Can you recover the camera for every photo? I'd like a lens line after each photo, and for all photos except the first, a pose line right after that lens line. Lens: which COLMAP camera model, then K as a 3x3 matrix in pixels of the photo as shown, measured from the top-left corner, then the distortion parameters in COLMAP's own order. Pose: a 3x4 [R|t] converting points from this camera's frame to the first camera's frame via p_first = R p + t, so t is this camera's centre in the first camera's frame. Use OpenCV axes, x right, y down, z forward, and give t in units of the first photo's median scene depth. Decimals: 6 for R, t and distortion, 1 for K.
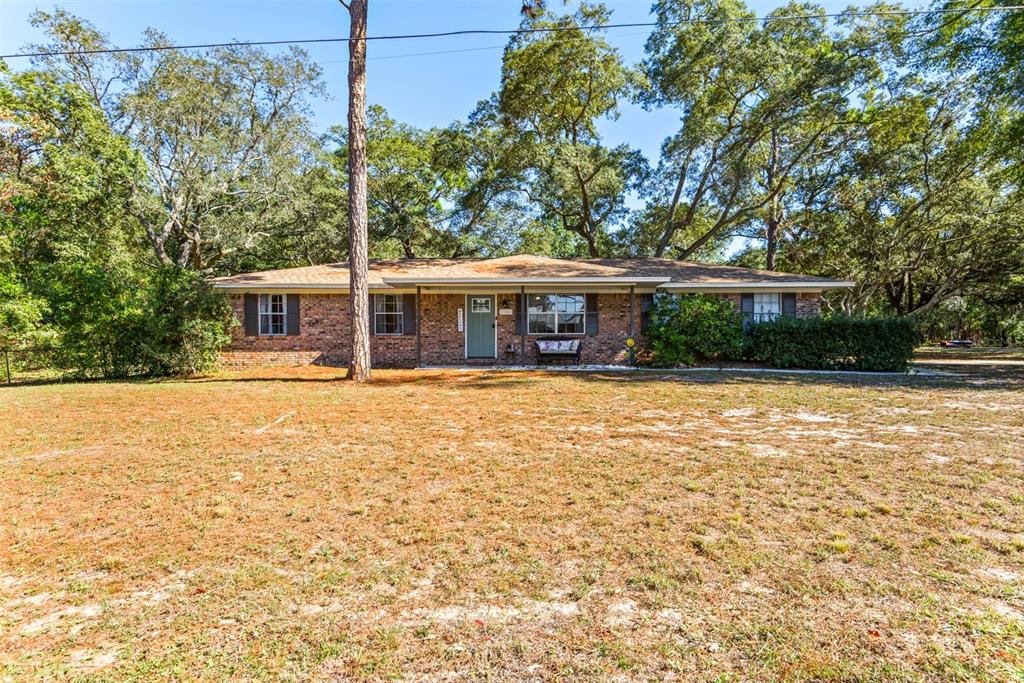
lens RADIAL K [[478.8, 0, 512.0], [0, 478.8, 341.5], [0, 0, 1]] dist [0.002844, -0.000006]
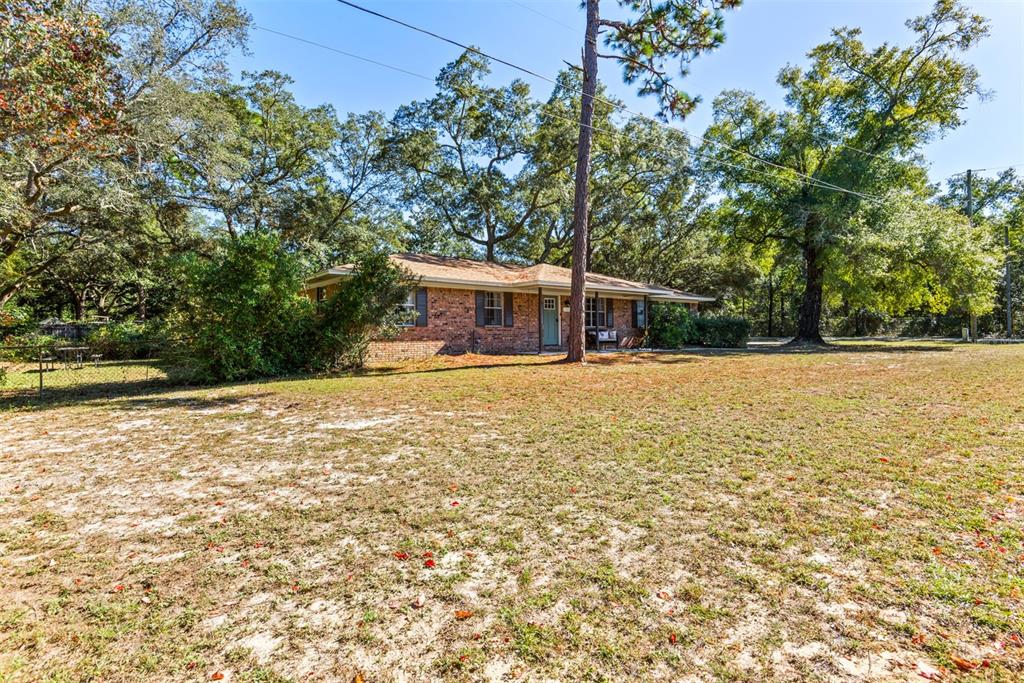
lens RADIAL K [[478.8, 0, 512.0], [0, 478.8, 341.5], [0, 0, 1]] dist [0.002844, -0.000006]
pose [[0.795490, -0.010643, 0.605874, -0.932015], [-0.002380, 0.999783, 0.020689, -0.002041], [-0.605962, -0.017900, 0.795292, 0.050514]]
